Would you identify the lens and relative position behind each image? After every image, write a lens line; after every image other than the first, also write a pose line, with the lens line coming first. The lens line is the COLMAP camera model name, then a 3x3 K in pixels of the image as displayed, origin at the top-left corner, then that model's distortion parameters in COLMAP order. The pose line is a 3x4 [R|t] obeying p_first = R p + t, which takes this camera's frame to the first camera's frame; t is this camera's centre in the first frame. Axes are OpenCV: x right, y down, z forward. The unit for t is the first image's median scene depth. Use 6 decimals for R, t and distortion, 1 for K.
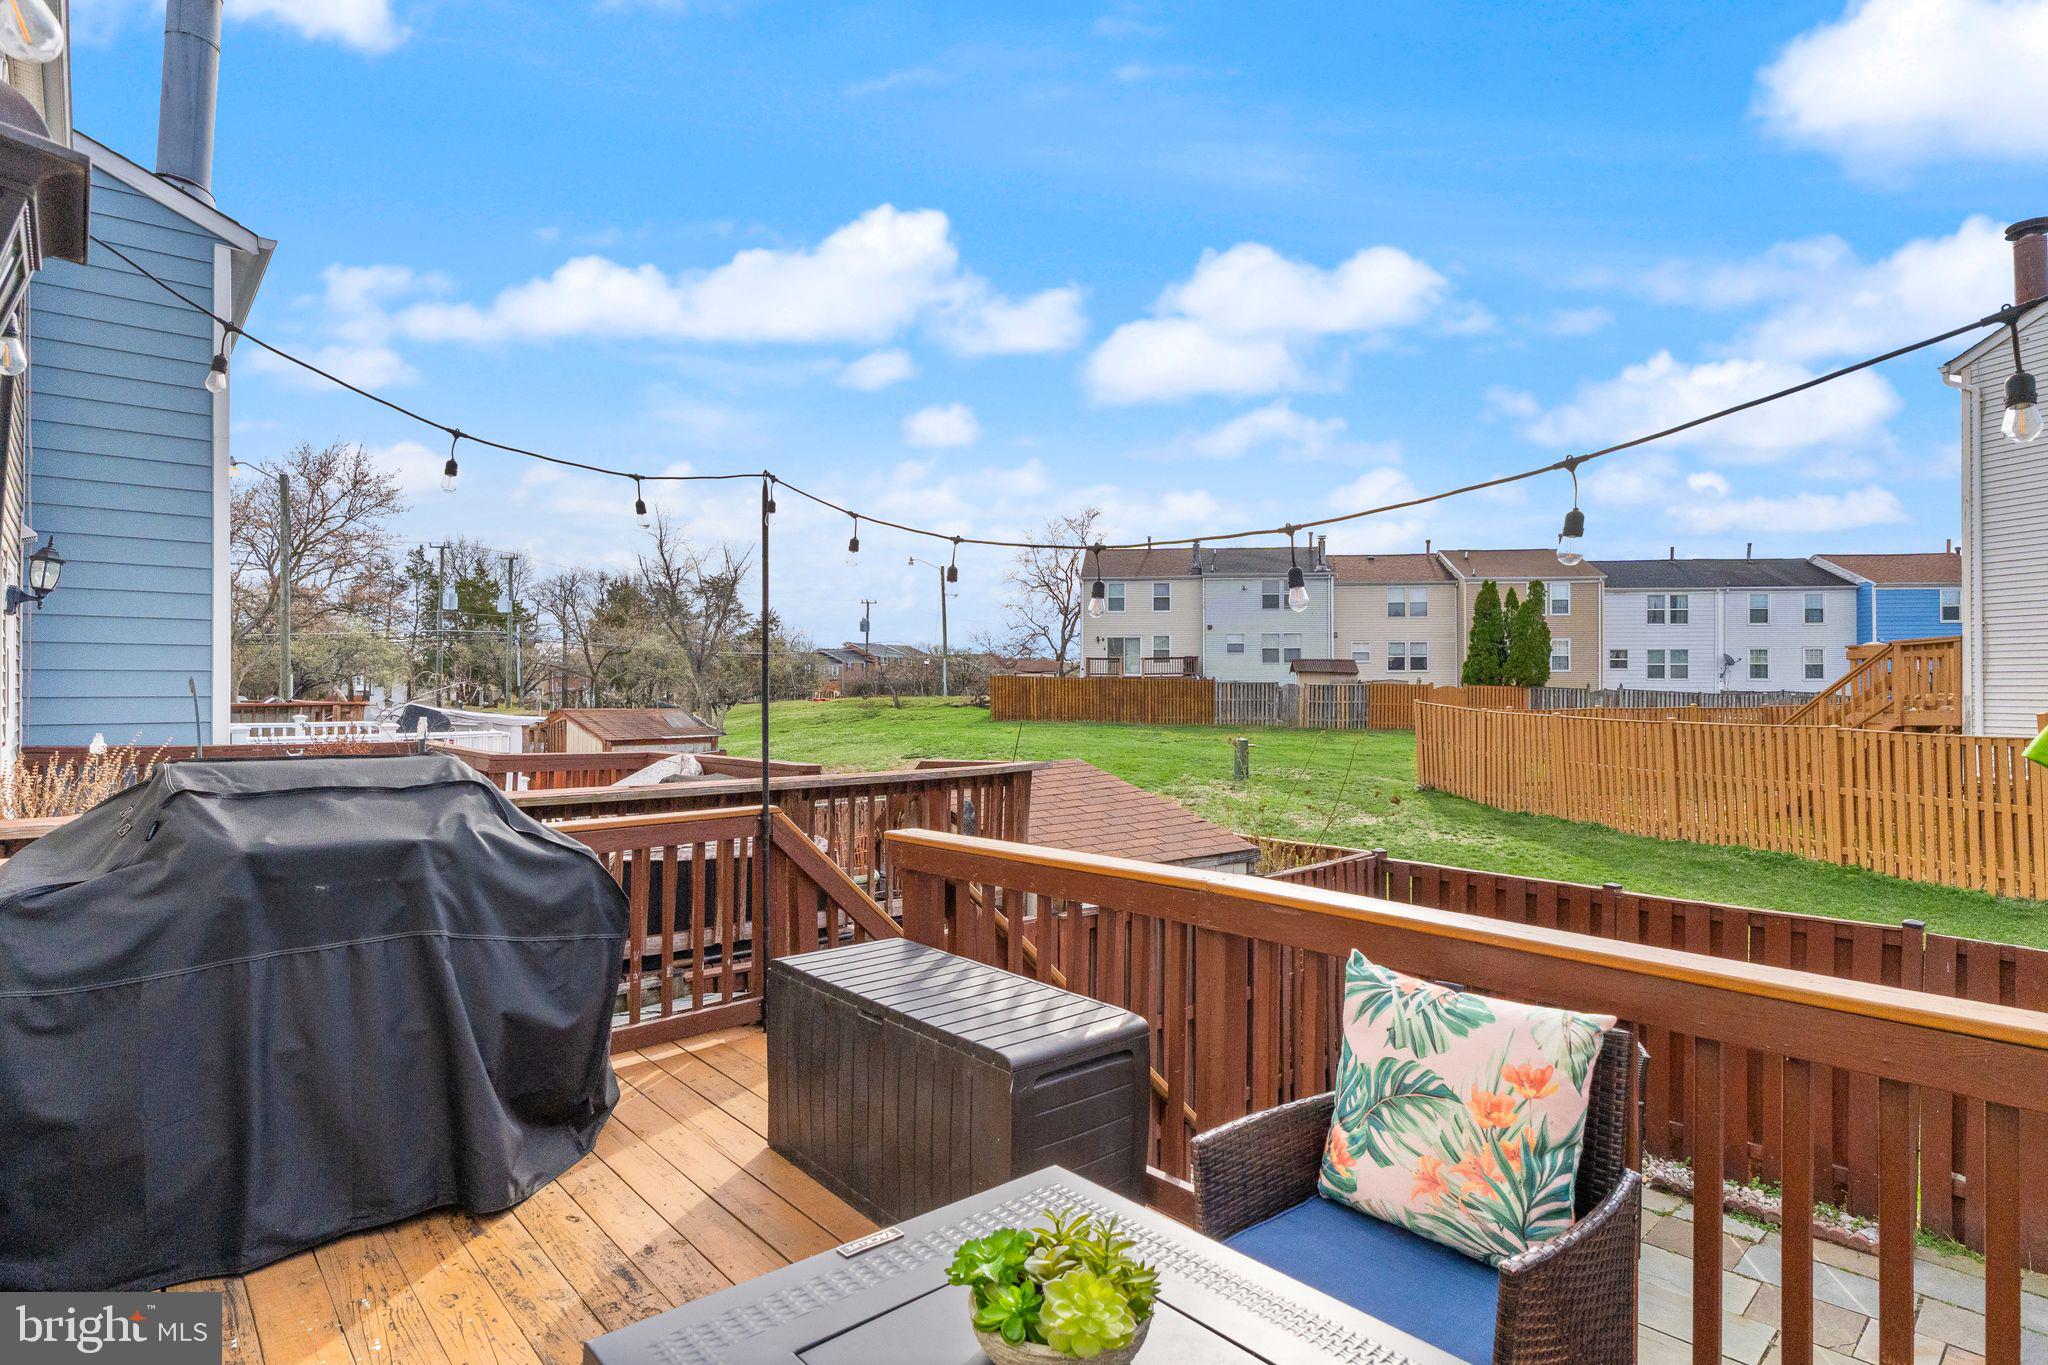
lens RADIAL K [[1040.4, 0, 1035.1], [0, 1040.4, 688.5], [0, 0, 1]] dist [-0.004108, -0.000218]
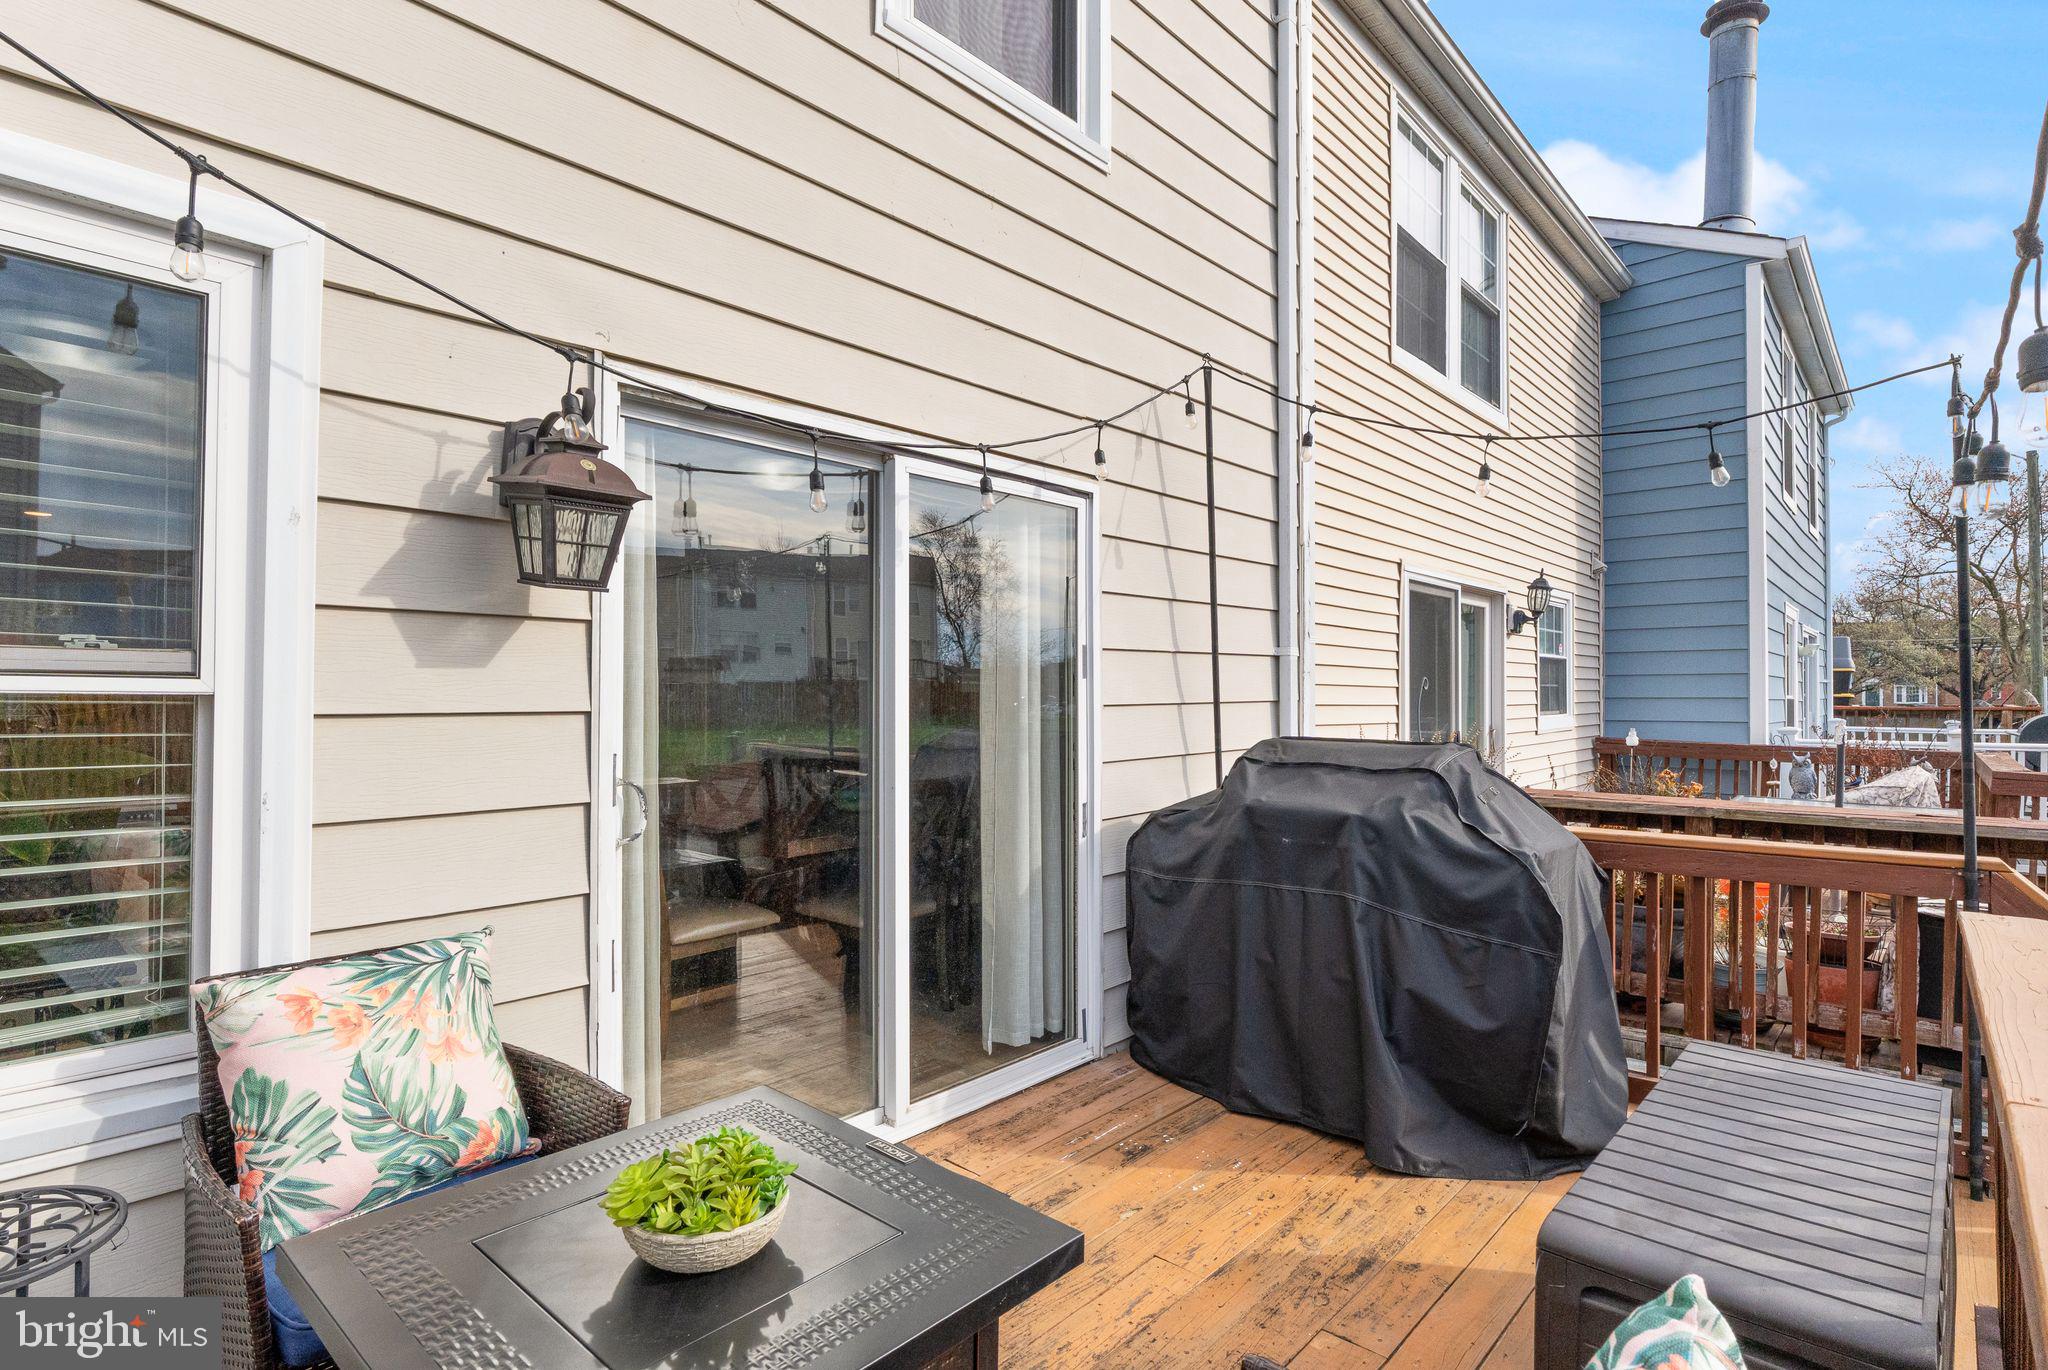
lens RADIAL K [[1040.4, 0, 1033.4], [0, 1040.4, 685.5], [0, 0, 1]] dist [-0.004108, -0.000218]
pose [[0.124729, -0.009258, -0.992148, 0.483021], [0.001457, 0.999957, -0.009147, 0.012617], [0.992190, -0.000305, 0.124737, 0.481844]]
